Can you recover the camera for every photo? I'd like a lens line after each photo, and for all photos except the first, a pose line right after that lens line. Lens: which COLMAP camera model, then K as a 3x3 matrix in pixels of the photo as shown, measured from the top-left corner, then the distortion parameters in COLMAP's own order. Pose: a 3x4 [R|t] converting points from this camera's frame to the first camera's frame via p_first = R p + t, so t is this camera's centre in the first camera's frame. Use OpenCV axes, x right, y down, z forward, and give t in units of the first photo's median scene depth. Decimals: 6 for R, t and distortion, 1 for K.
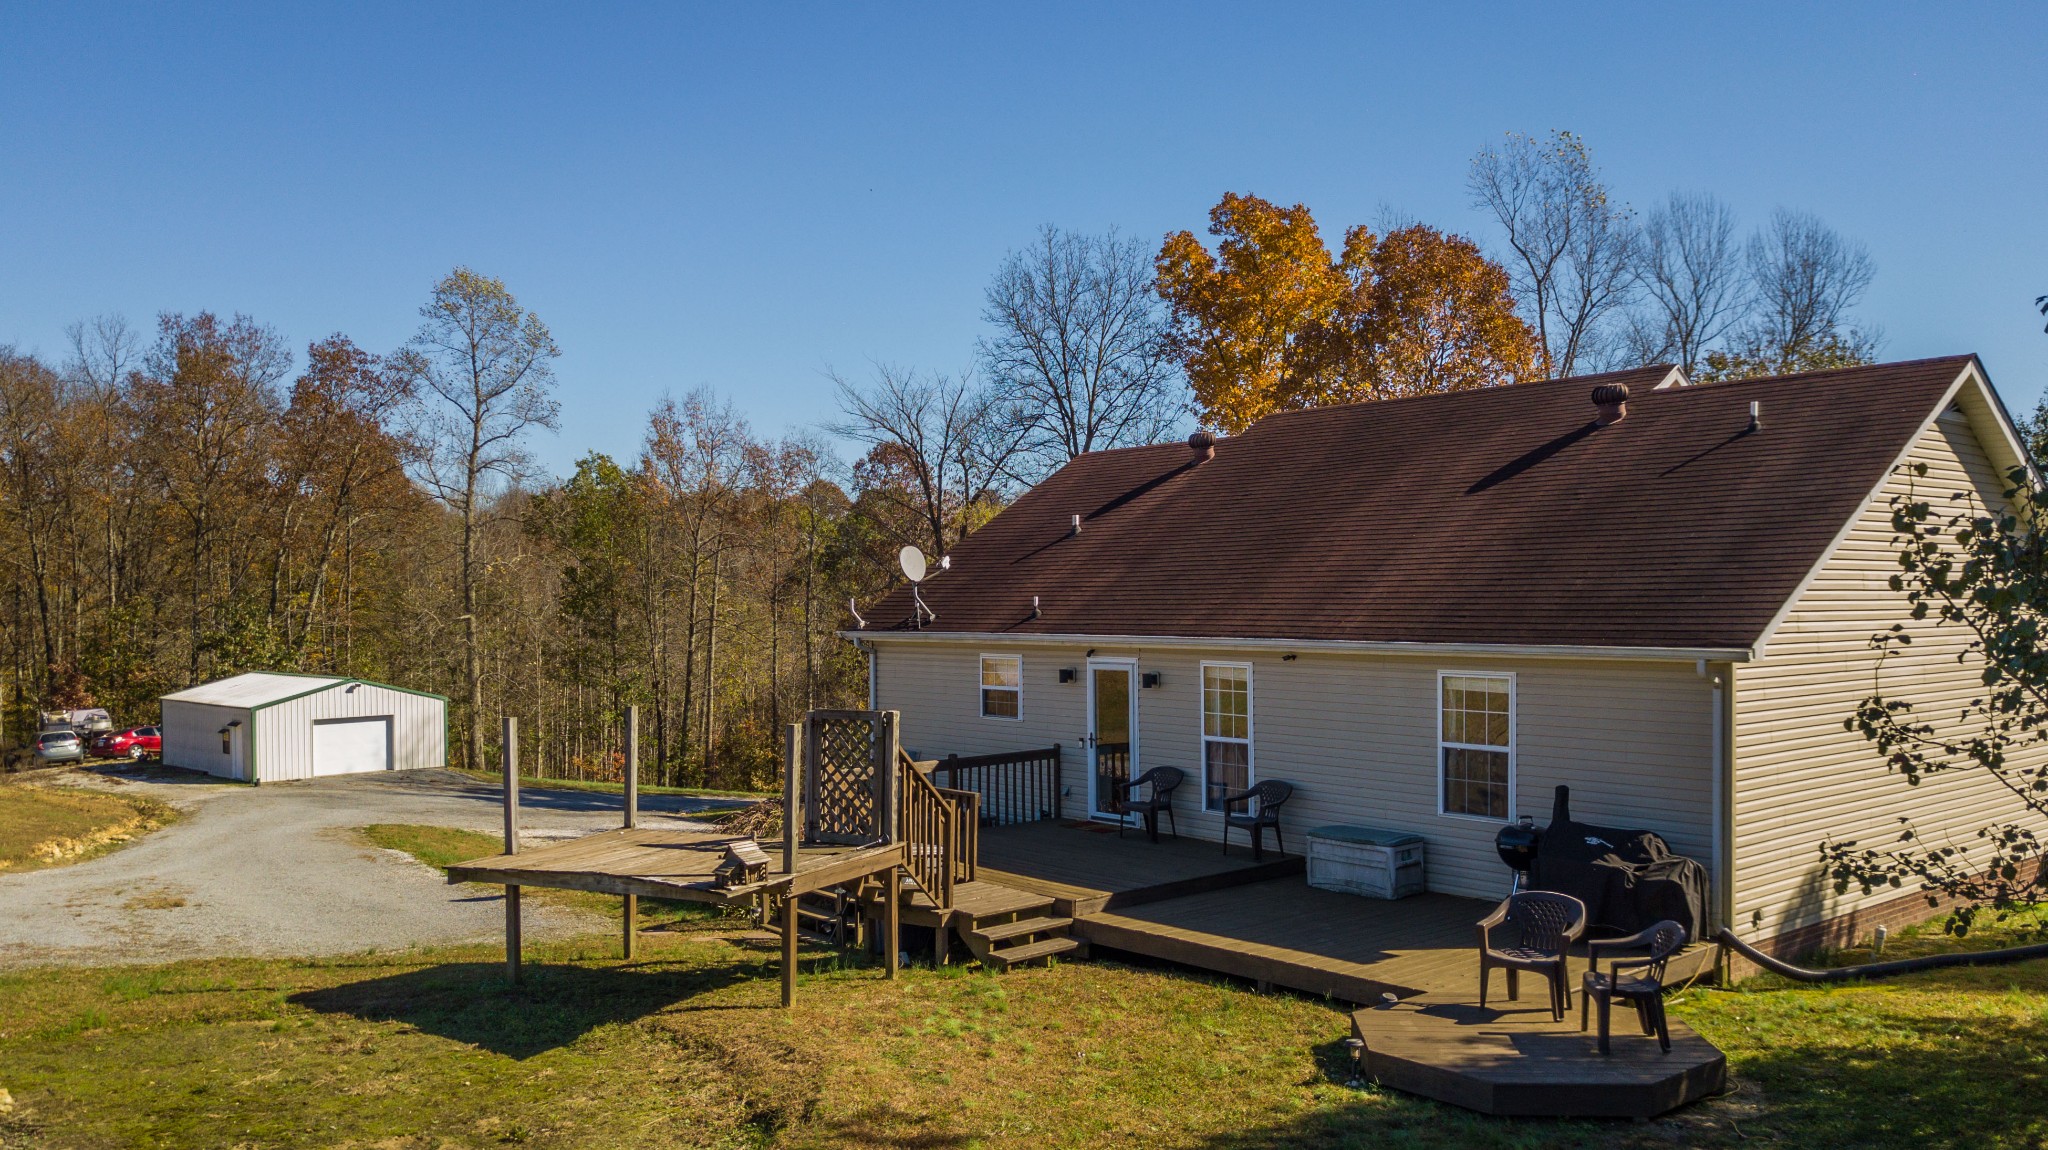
lens RADIAL K [[1615.2, 0, 1042.4], [0, 1615.2, 610.4], [0, 0, 1]] dist [0.023911, -0.020523]
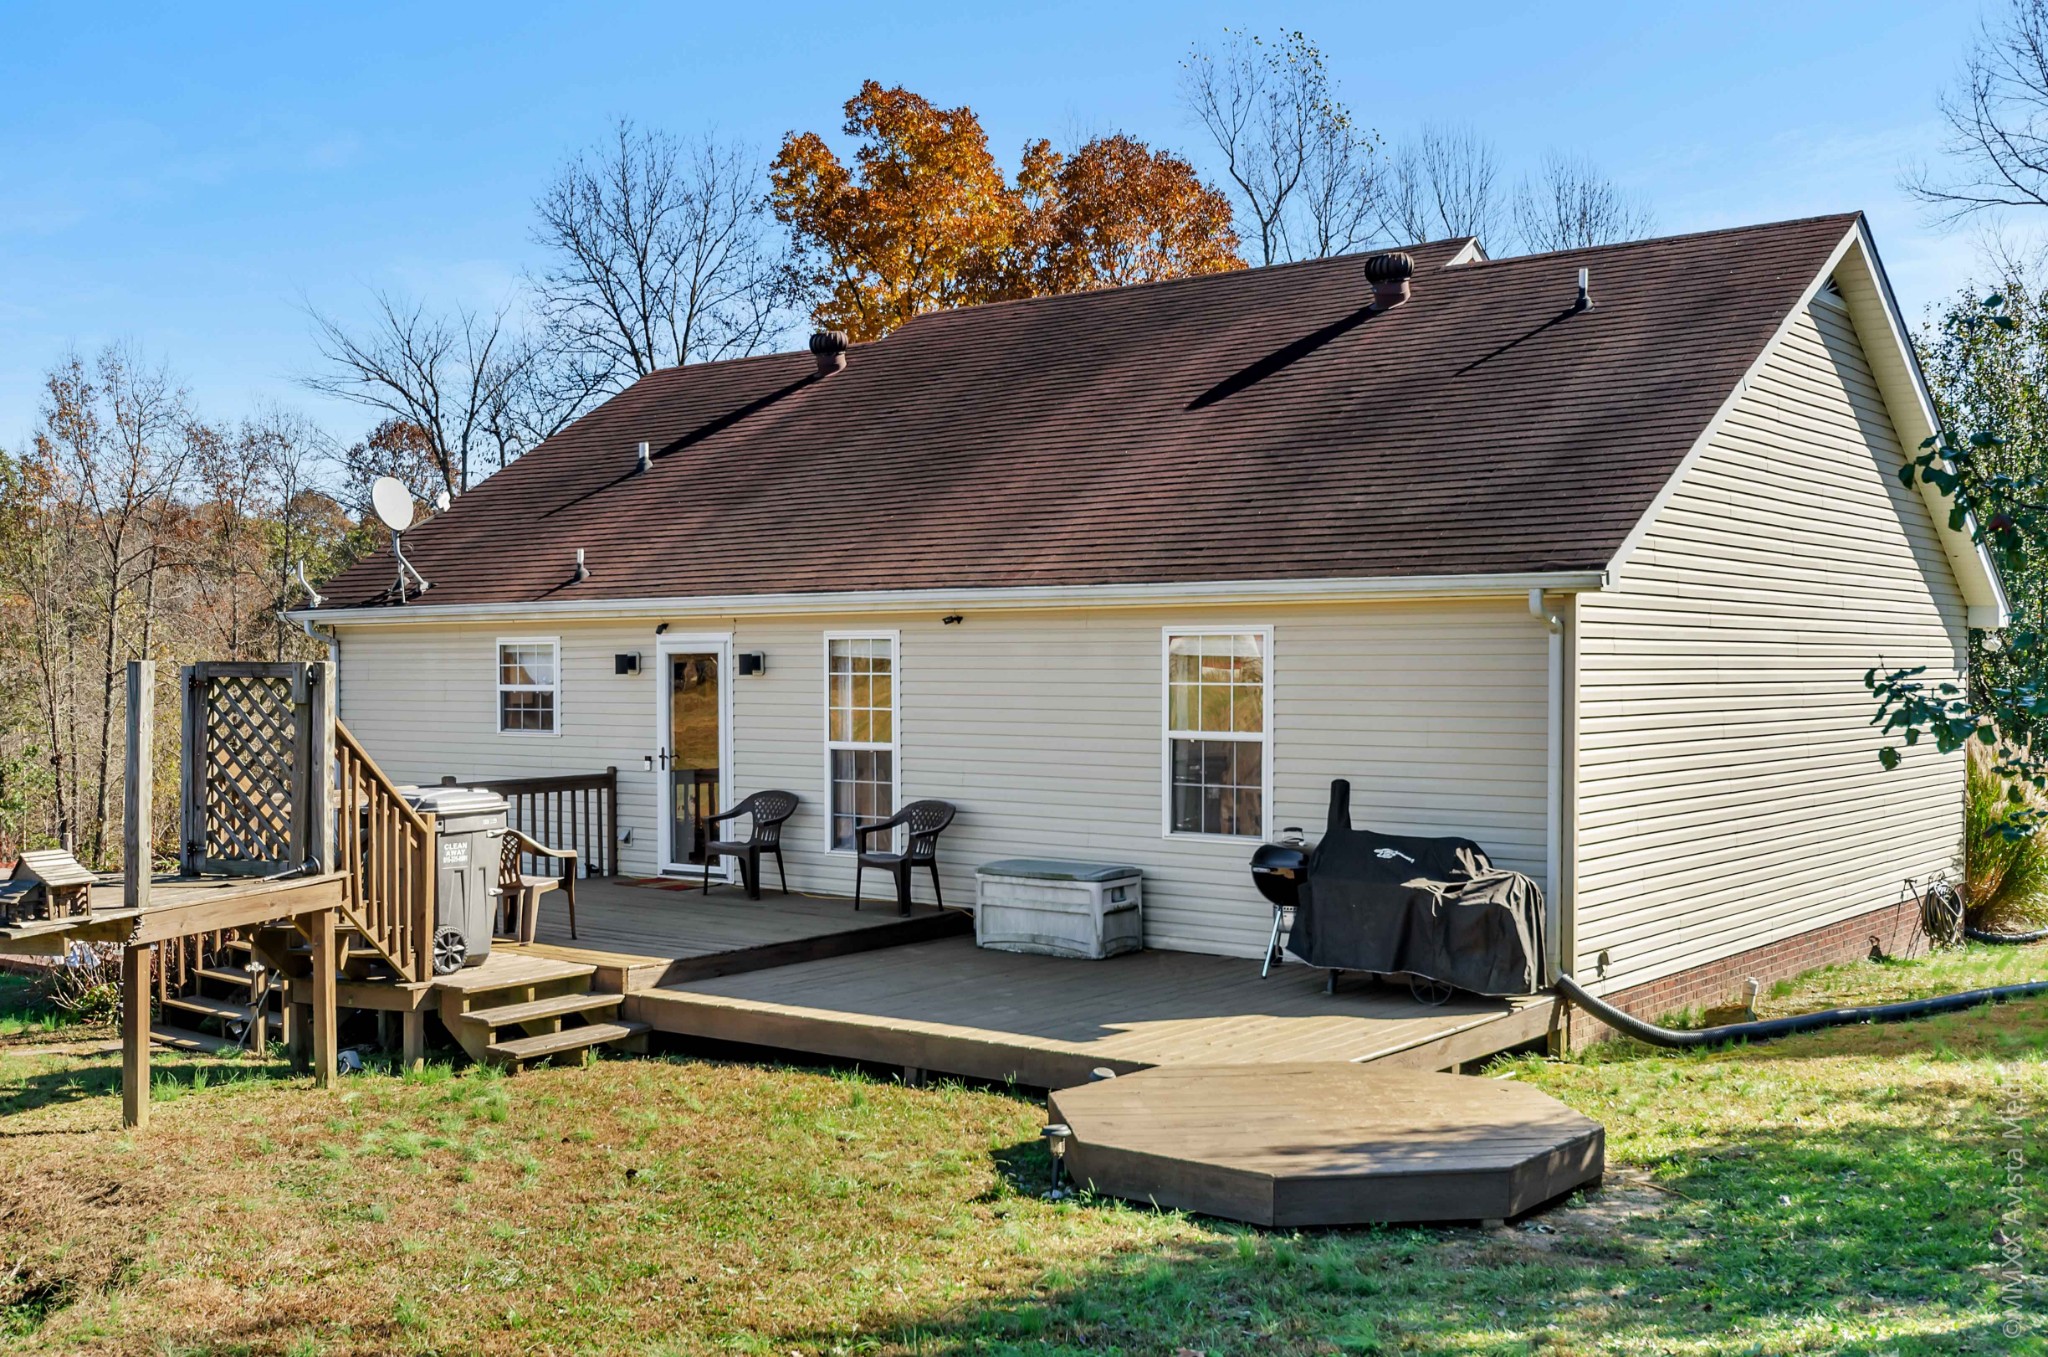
lens RADIAL K [[2085.3, 0, 1017.7], [0, 2085.3, 678.6], [0, 0, 1]] dist [0.013593, 0.000000]
pose [[0.982575, 0.003472, 0.185835, 0.016790], [-0.002722, 0.999987, -0.004293, 0.061024], [-0.185848, 0.003712, 0.982572, 0.130924]]
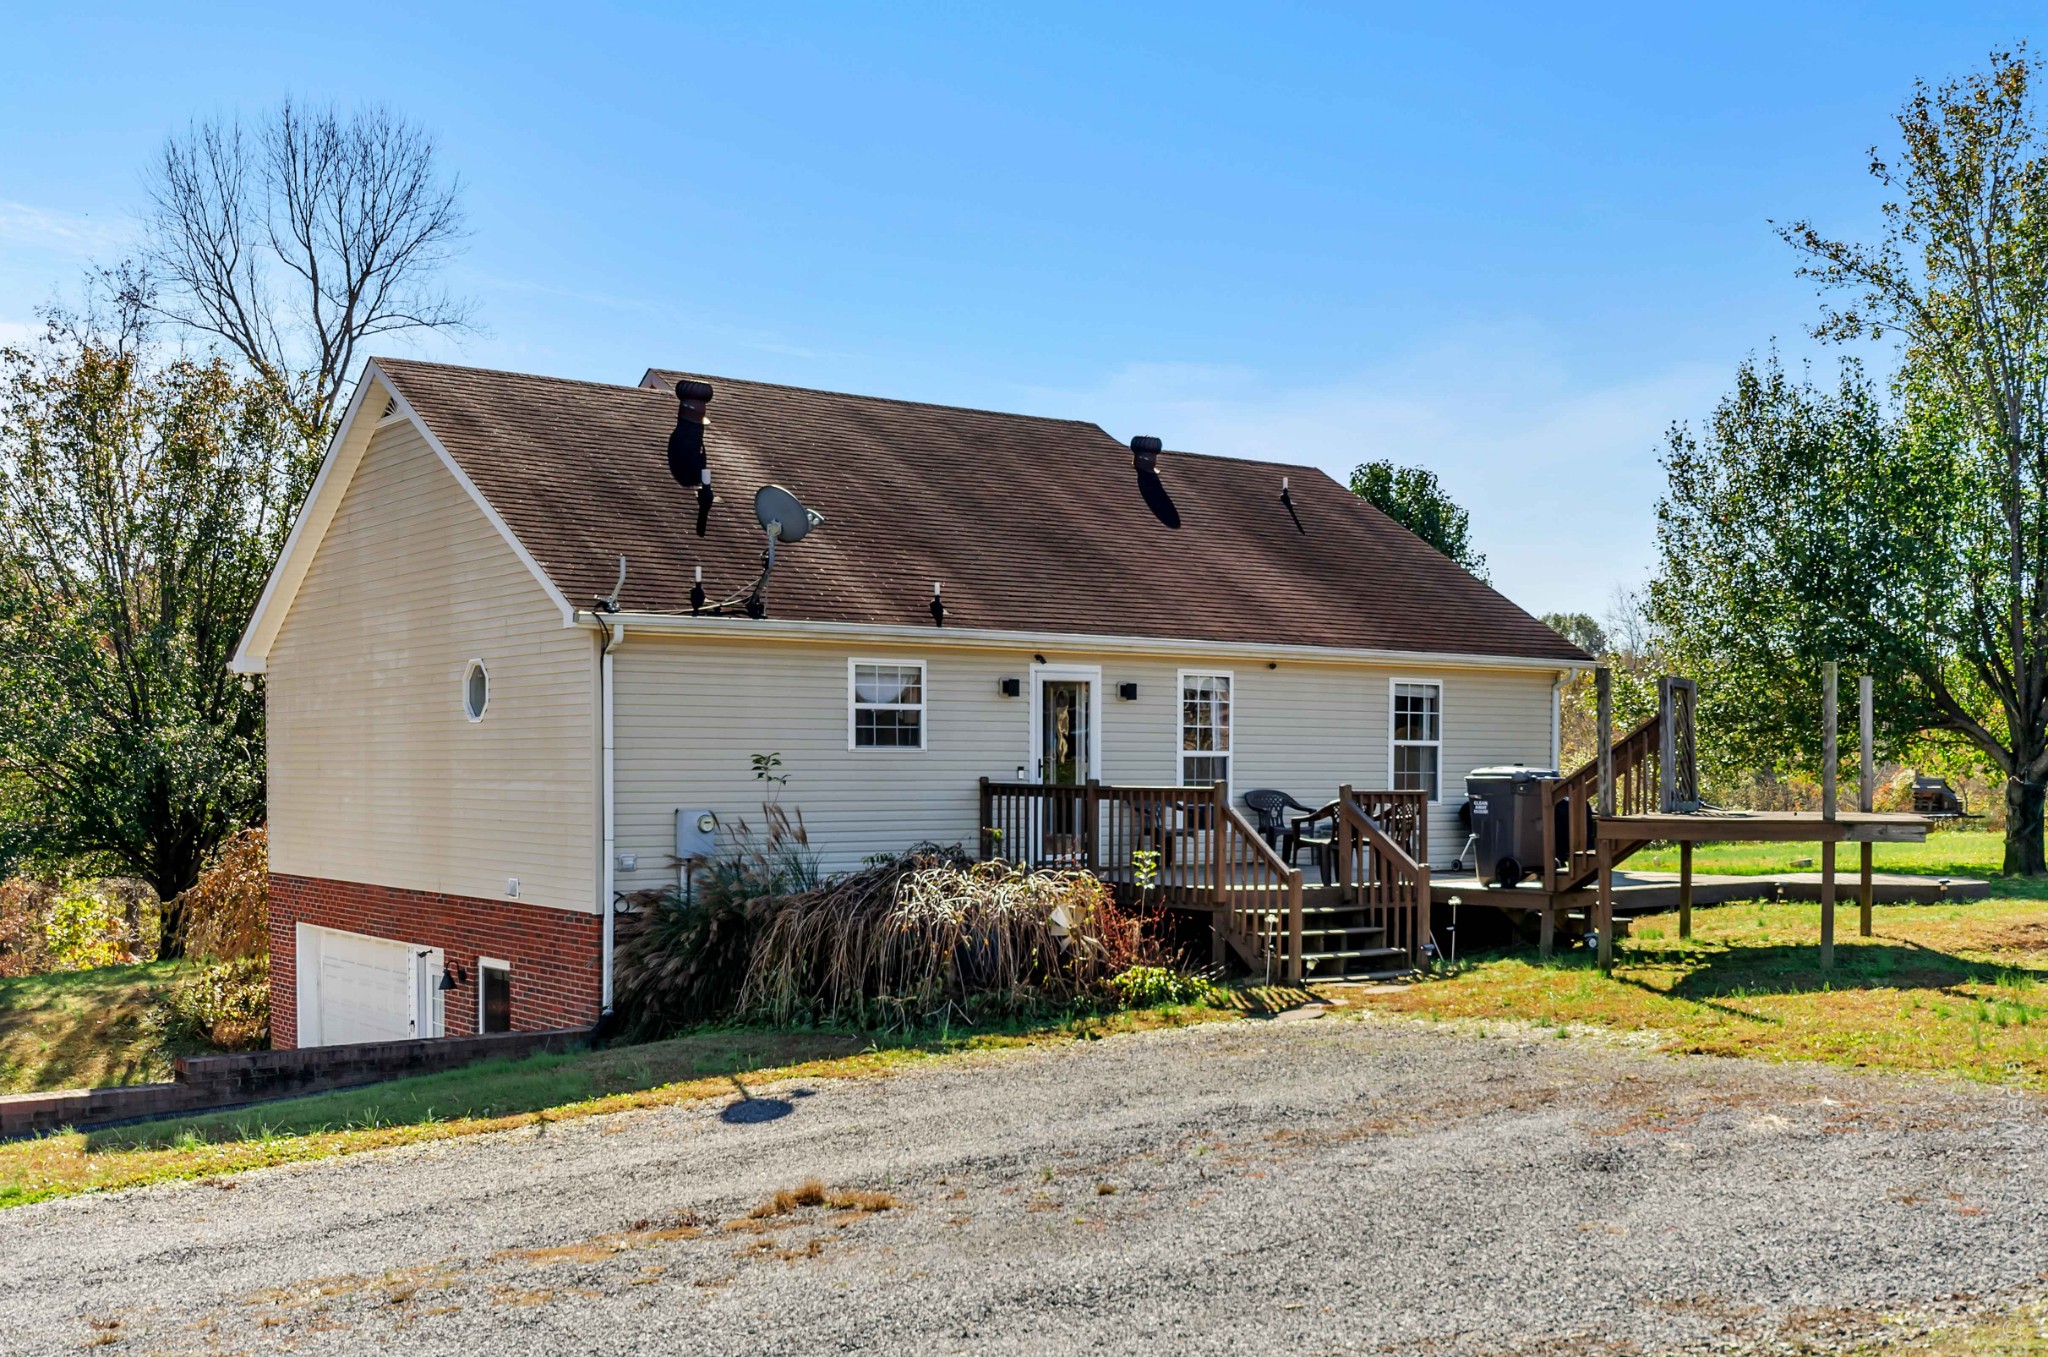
lens RADIAL K [[2085.3, 0, 1024.5], [0, 2085.3, 683.9], [0, 0, 1]] dist [0.013593, 0.000000]
pose [[0.095294, 0.020751, 0.995233, -1.218825], [-0.012837, 0.999725, -0.019616, 0.071436], [-0.995366, -0.010906, 0.095534, 1.090627]]
